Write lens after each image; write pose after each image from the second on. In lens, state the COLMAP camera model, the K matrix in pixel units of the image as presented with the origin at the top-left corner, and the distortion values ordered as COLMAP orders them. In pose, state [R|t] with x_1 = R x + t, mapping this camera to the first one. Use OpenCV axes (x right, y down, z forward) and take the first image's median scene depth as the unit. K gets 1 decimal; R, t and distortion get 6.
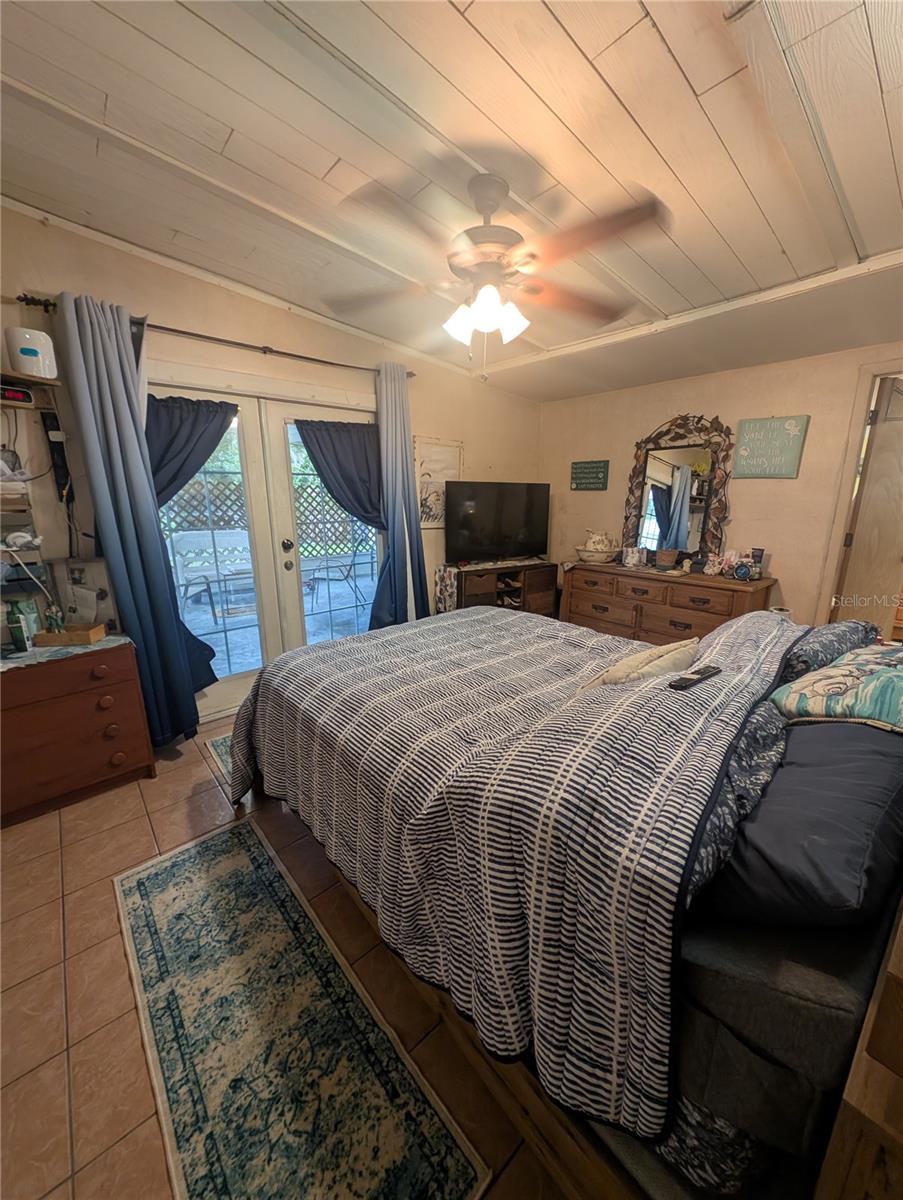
lens RADIAL K [[453.2, 0, 451.5], [0, 453.2, 600.0], [0, 0, 1]] dist [-0.021881, 0.011323]
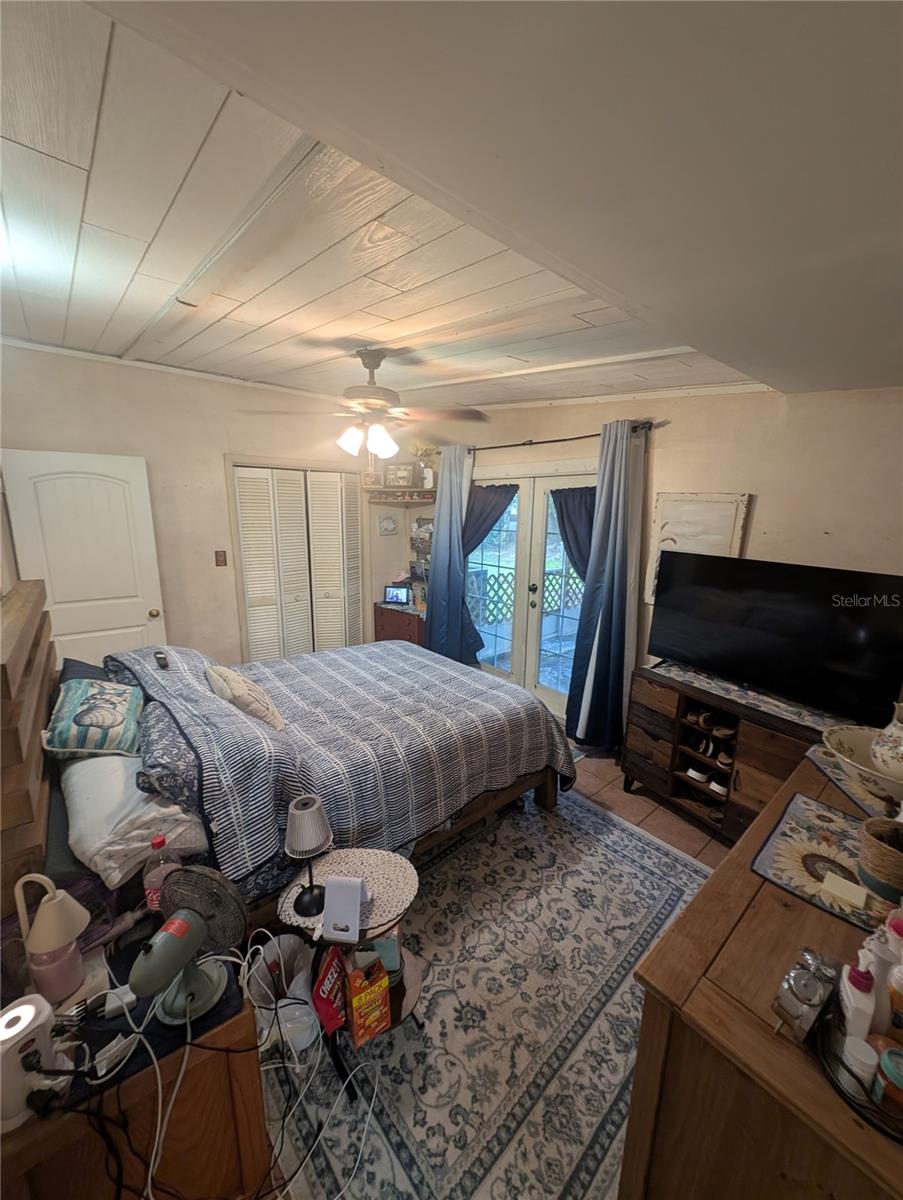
lens RADIAL K [[453.2, 0, 451.5], [0, 453.2, 600.0], [0, 0, 1]] dist [-0.021881, 0.011323]
pose [[-0.014974, 0.193007, -0.981083, 0.942706], [-0.249707, 0.949381, 0.190581, -0.293210], [0.968206, 0.247837, 0.033979, 0.795838]]
